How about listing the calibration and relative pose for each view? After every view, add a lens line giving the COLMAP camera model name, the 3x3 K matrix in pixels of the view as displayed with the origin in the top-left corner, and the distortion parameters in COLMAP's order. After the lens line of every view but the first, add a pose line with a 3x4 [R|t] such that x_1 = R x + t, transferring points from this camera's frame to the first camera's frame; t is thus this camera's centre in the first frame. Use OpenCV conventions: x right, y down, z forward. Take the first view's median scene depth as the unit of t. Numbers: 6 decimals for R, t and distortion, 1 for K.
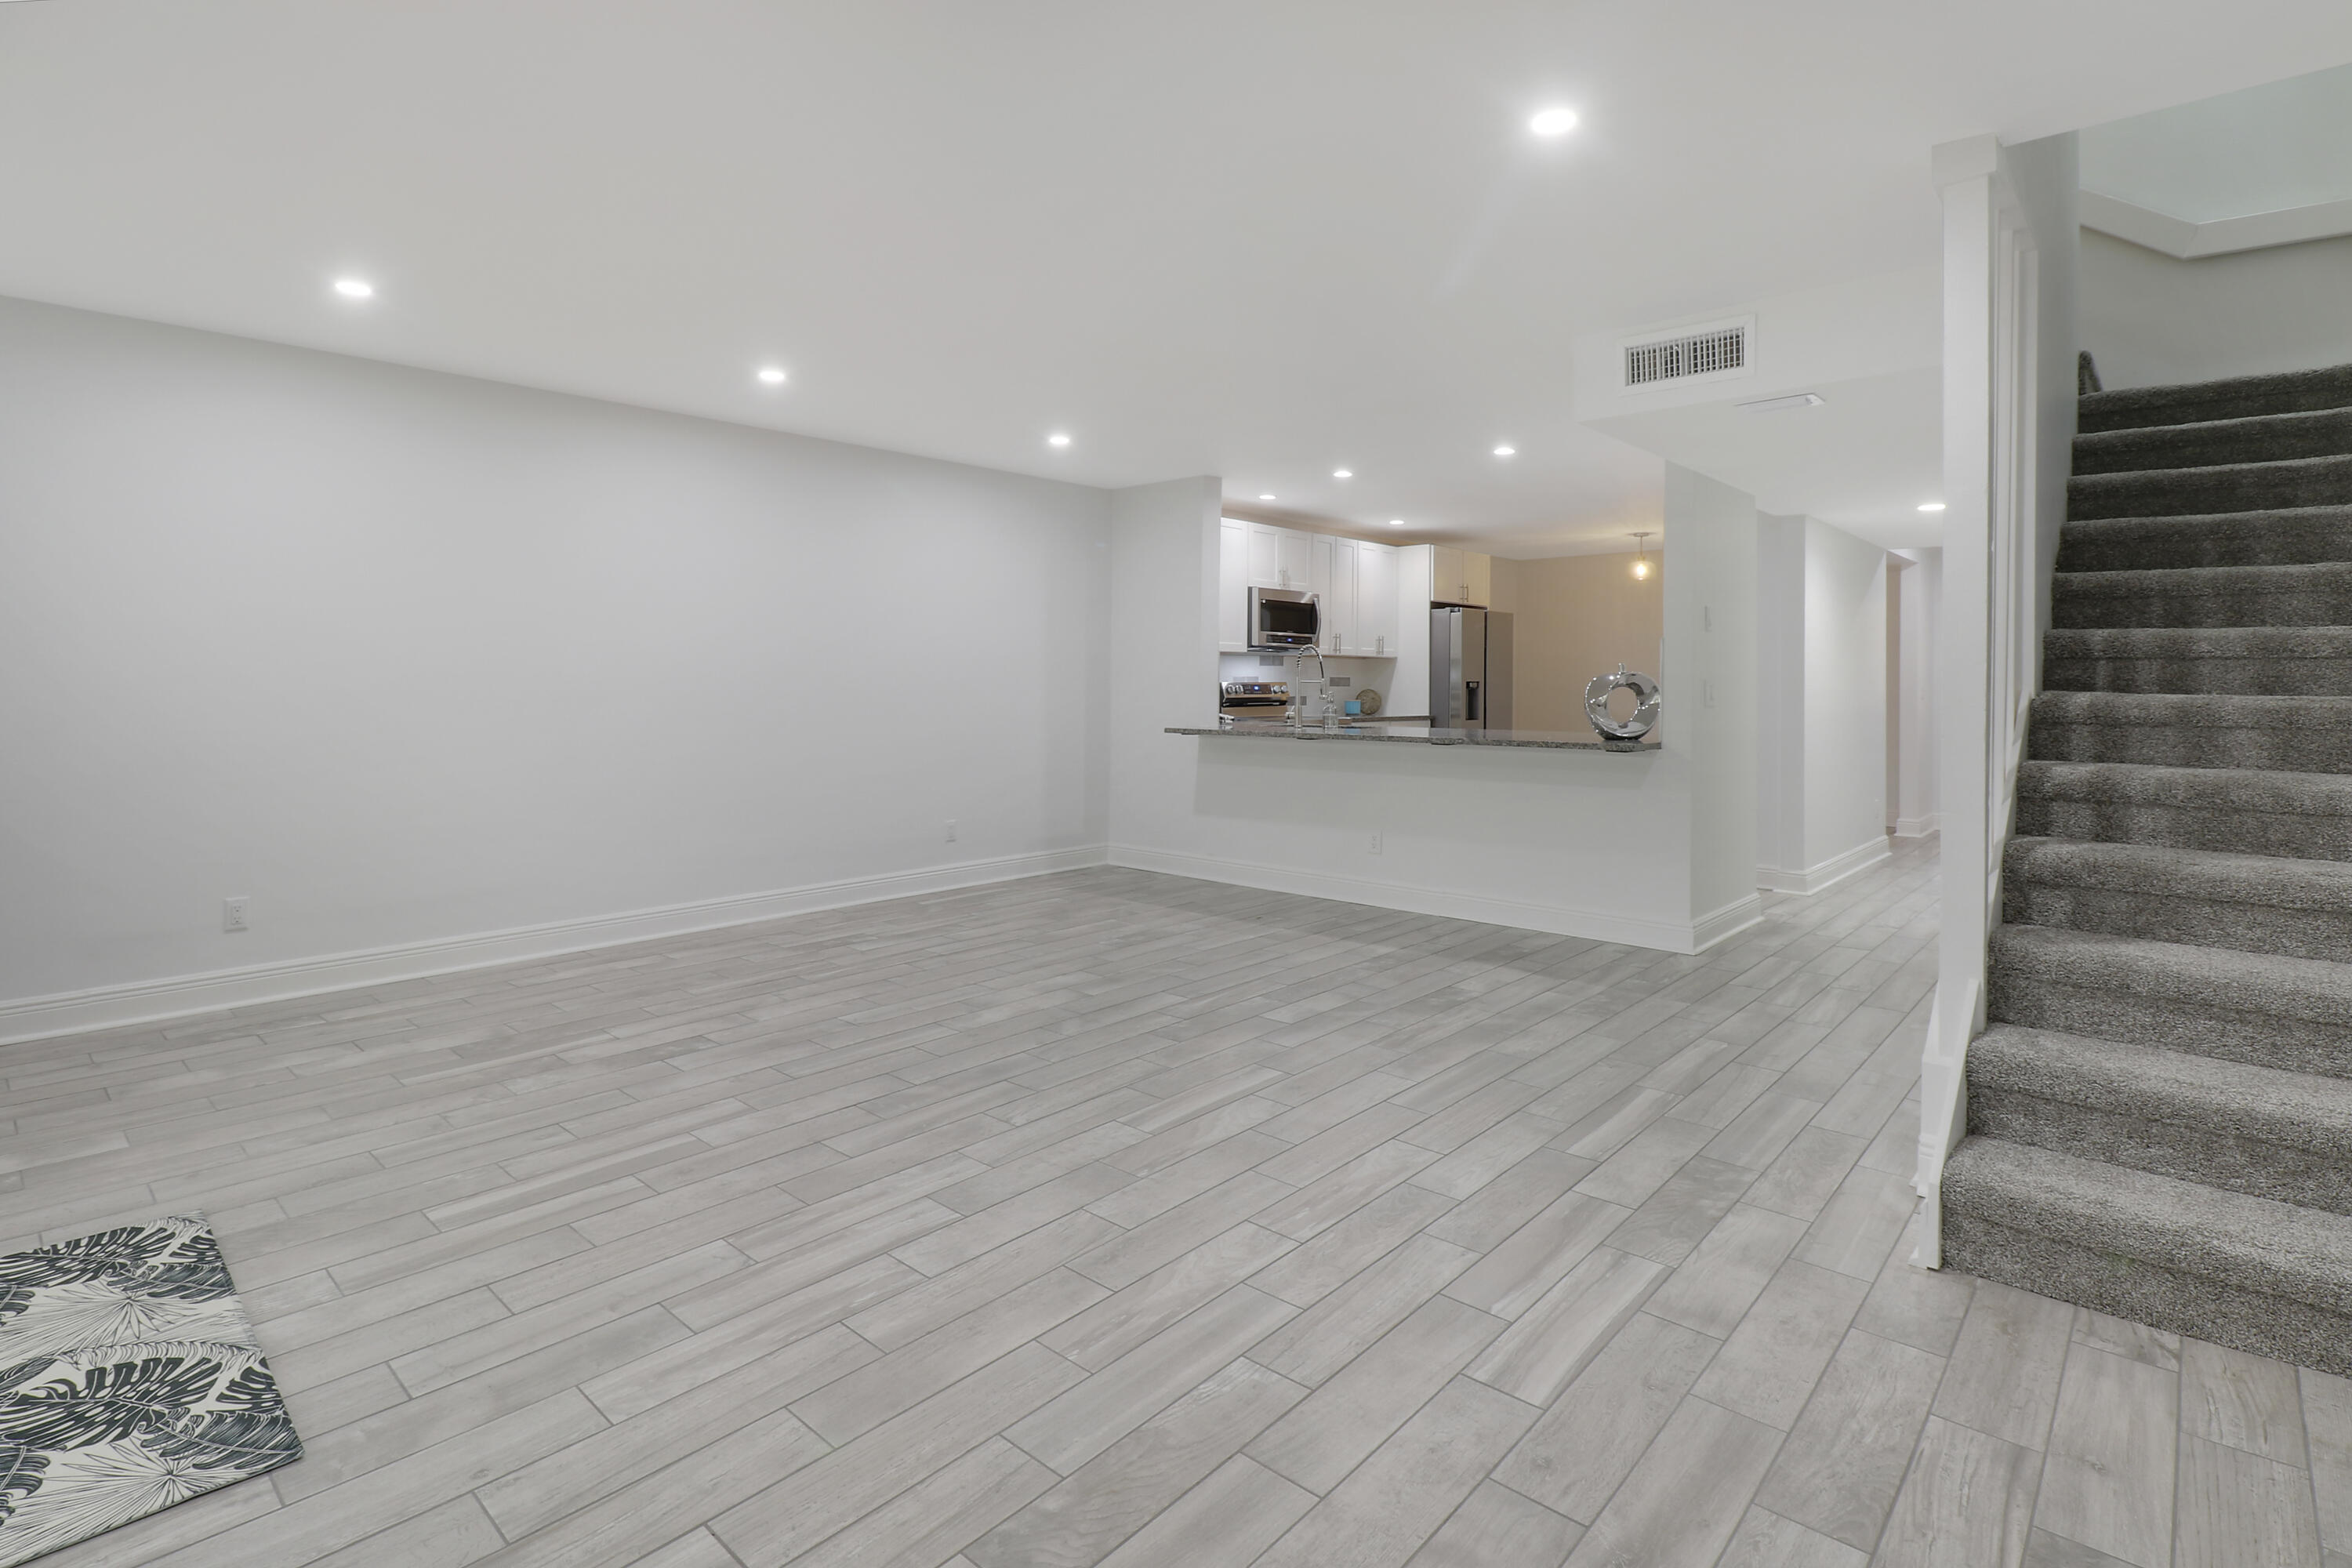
lens RADIAL K [[1170.6, 0, 1181.2], [0, 1170.6, 686.1], [0, 0, 1]] dist [-0.000522, -0.000162]
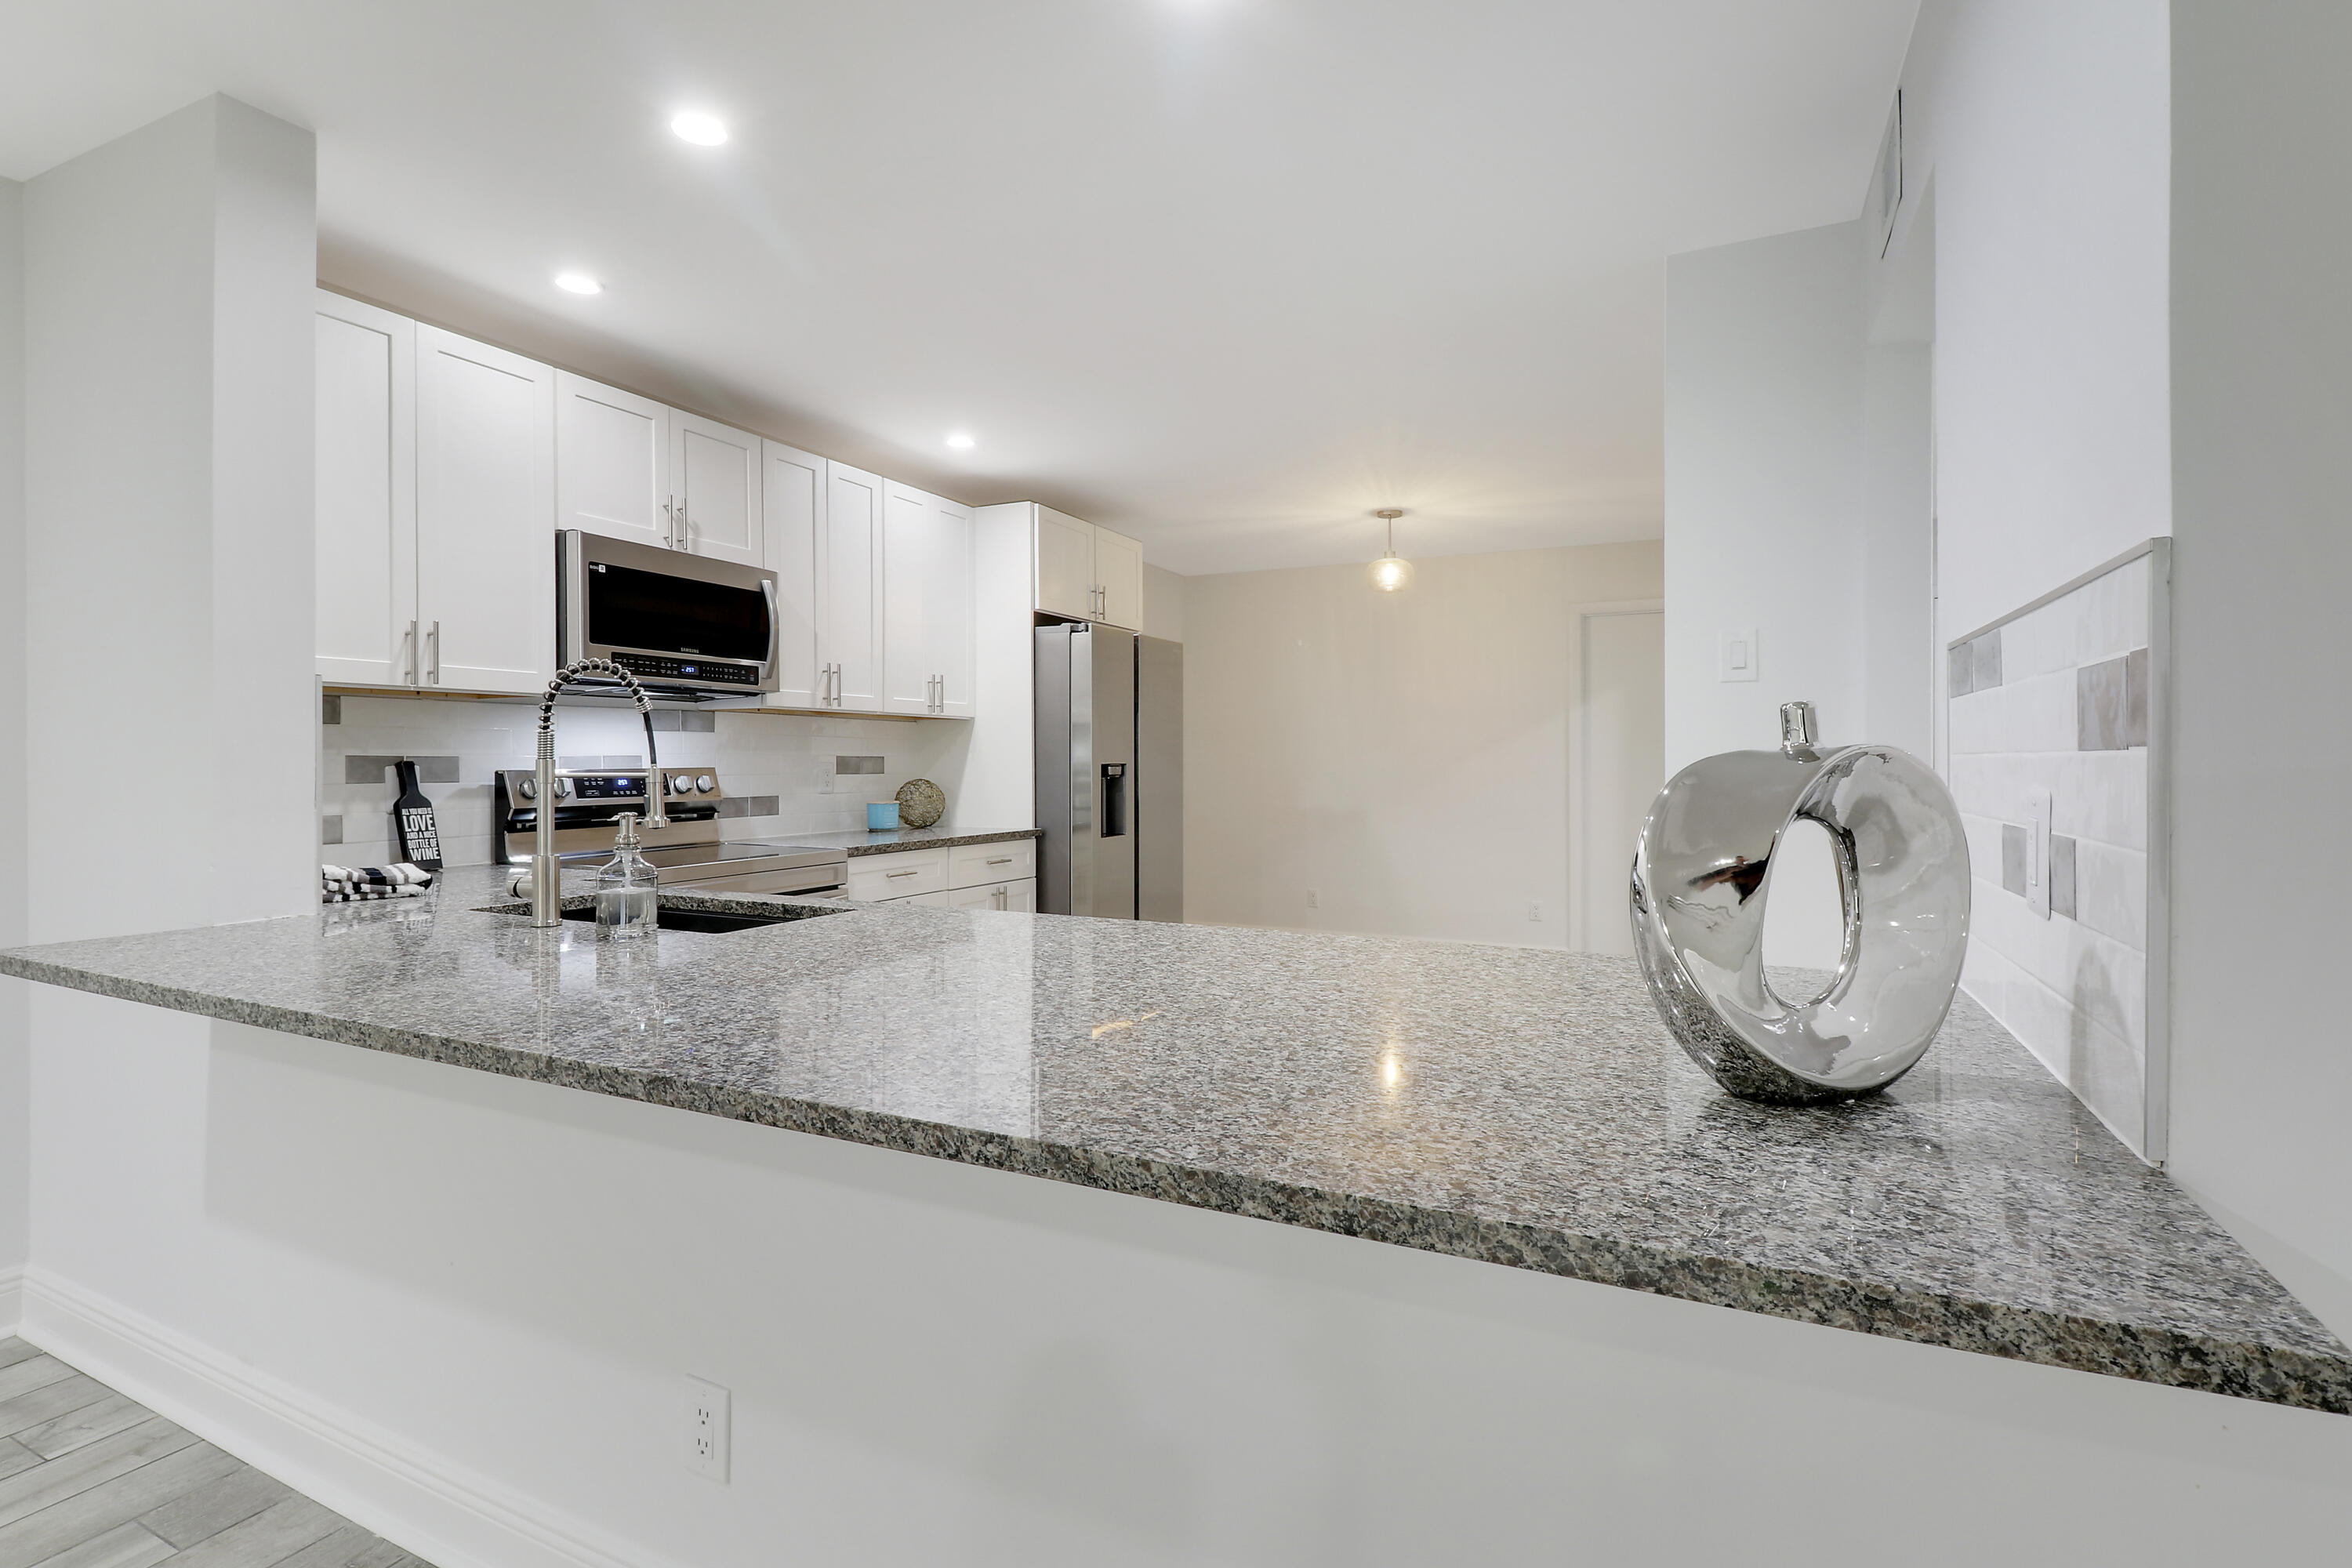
lens RADIAL K [[1148.8, 0, 1172.4], [0, 1148.8, 776.2], [0, 0, 1]] dist [0.001238, -0.000083]
pose [[0.961267, -0.007843, 0.275508, 0.131640], [0.005662, 0.999946, 0.008711, -0.002740], [-0.275561, -0.006814, 0.961259, 0.493286]]
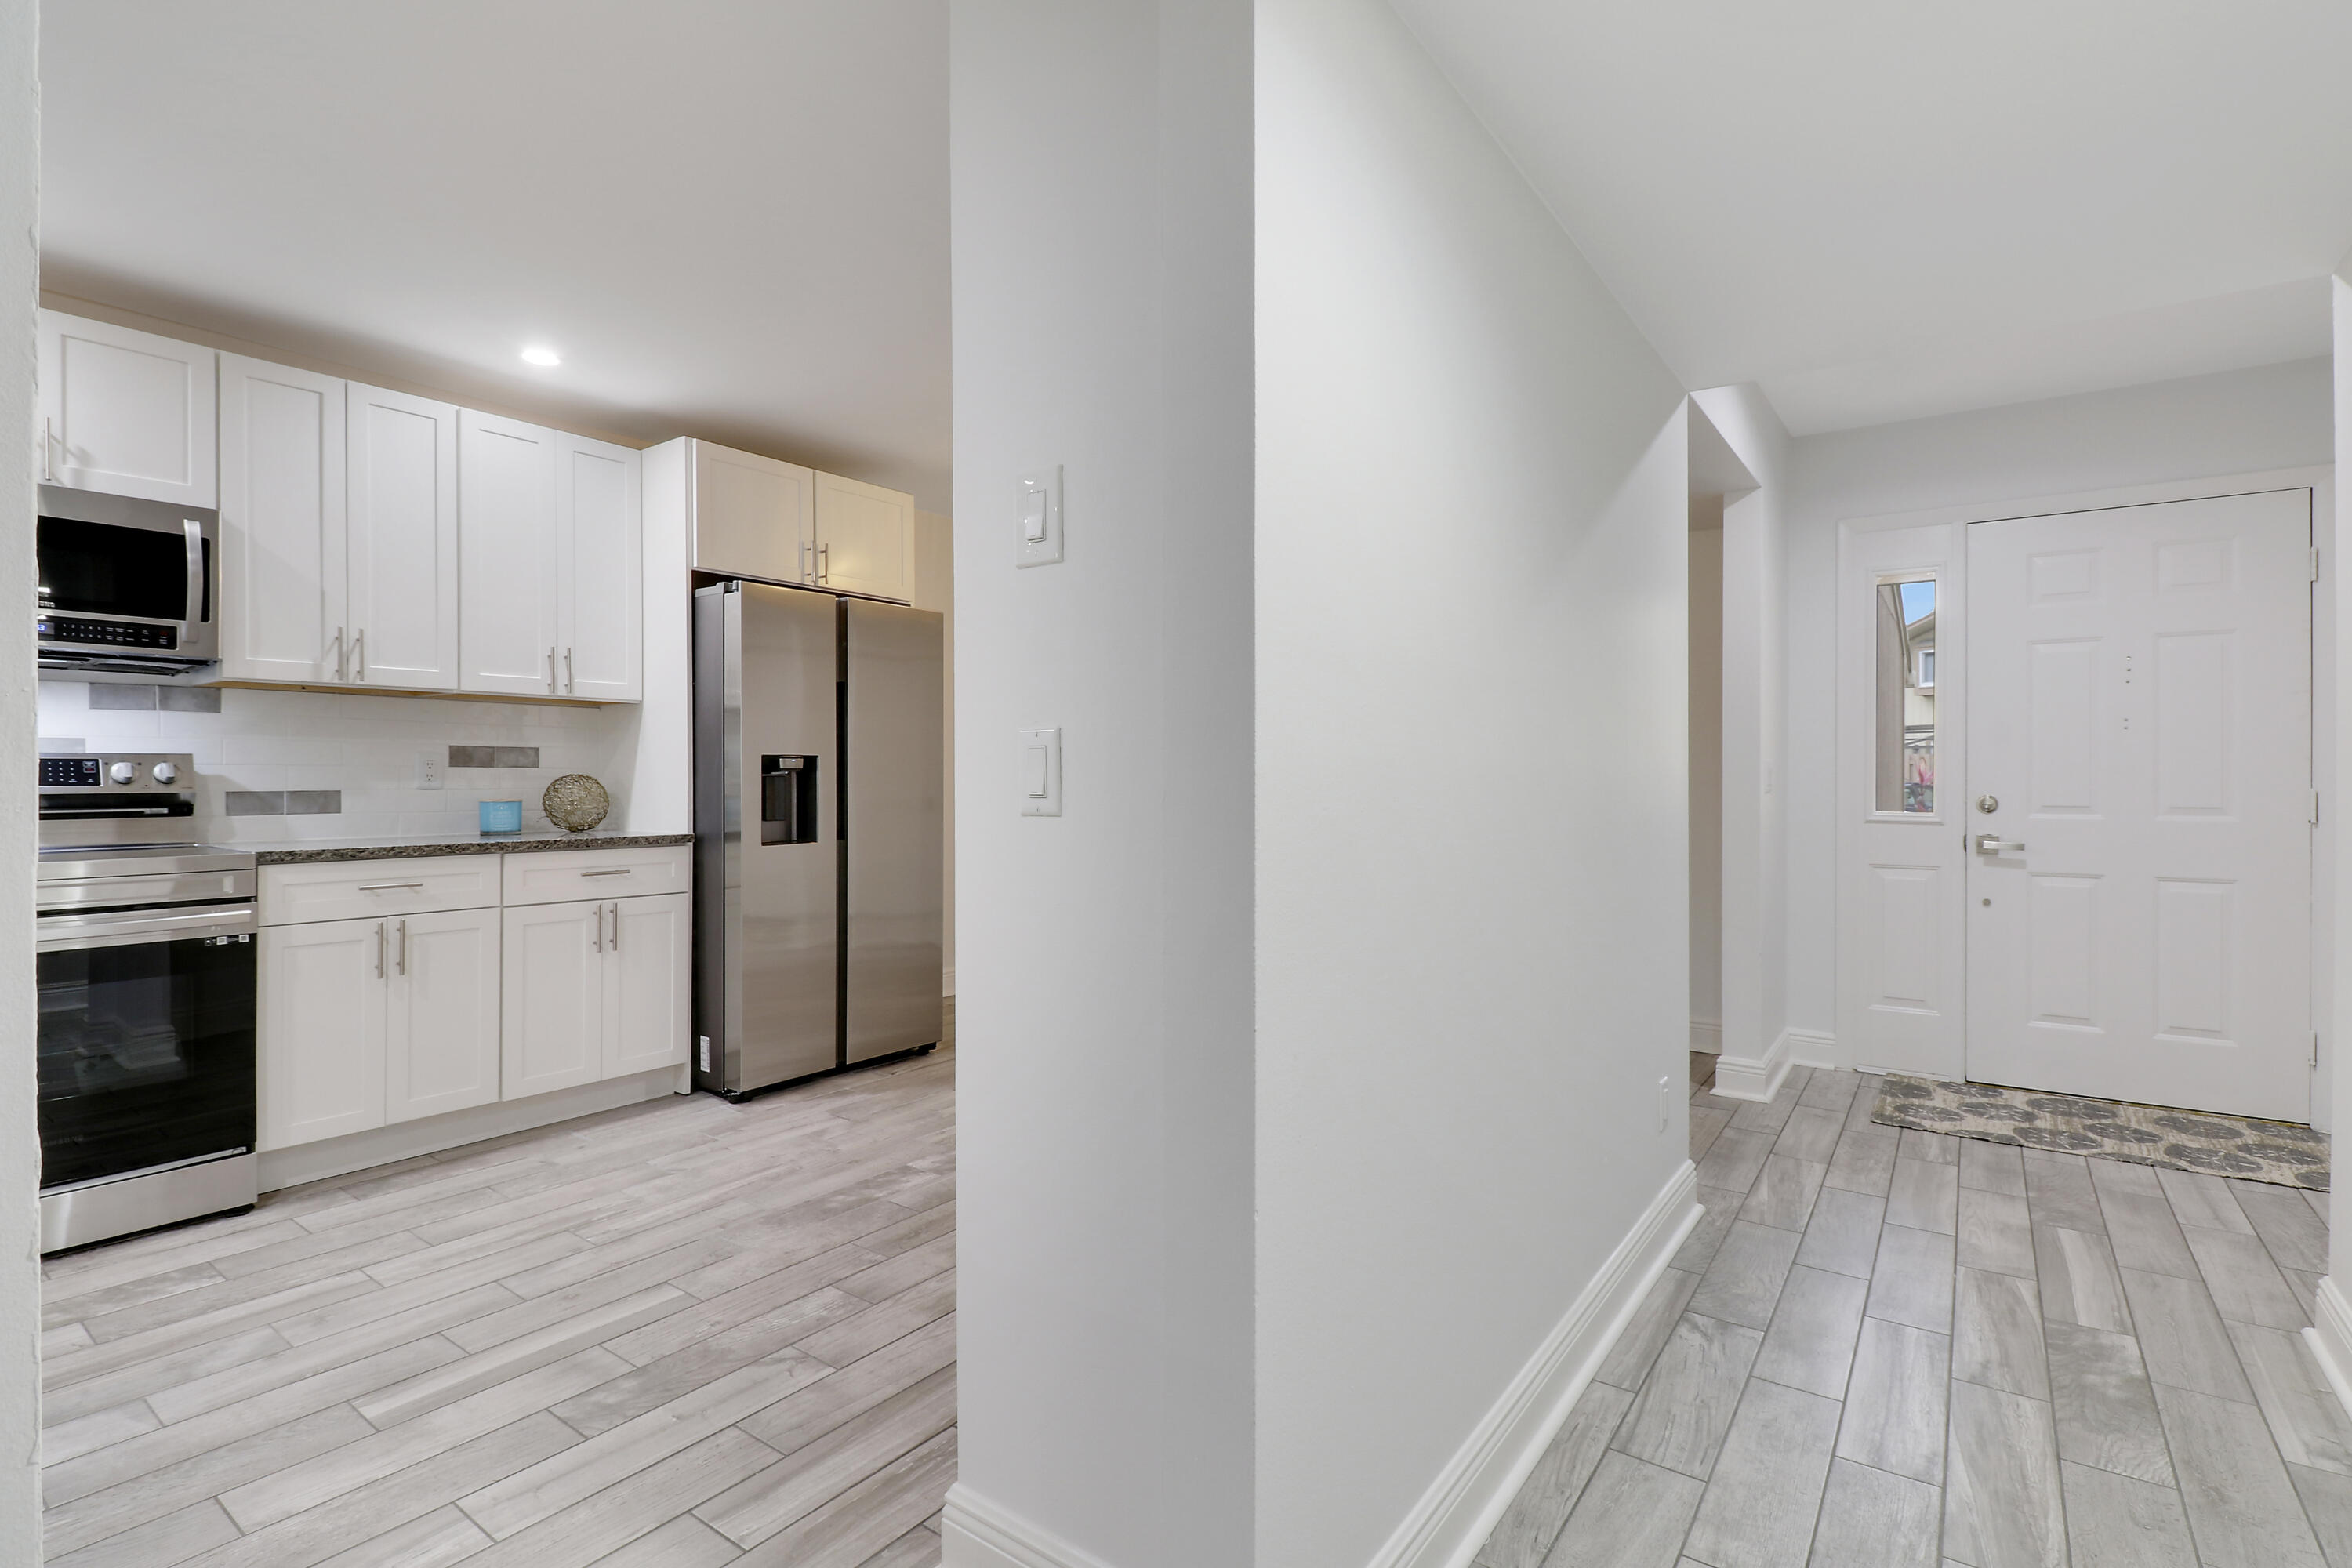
lens RADIAL K [[1100.9, 0, 1170.8], [0, 1100.9, 788.4], [0, 0, 1]] dist [0.001333, -0.000424]
pose [[0.995771, -0.007488, 0.091559, 0.356187], [0.007143, 0.999966, 0.004096, 0.008135], [-0.091587, -0.003425, 0.995791, 0.585426]]
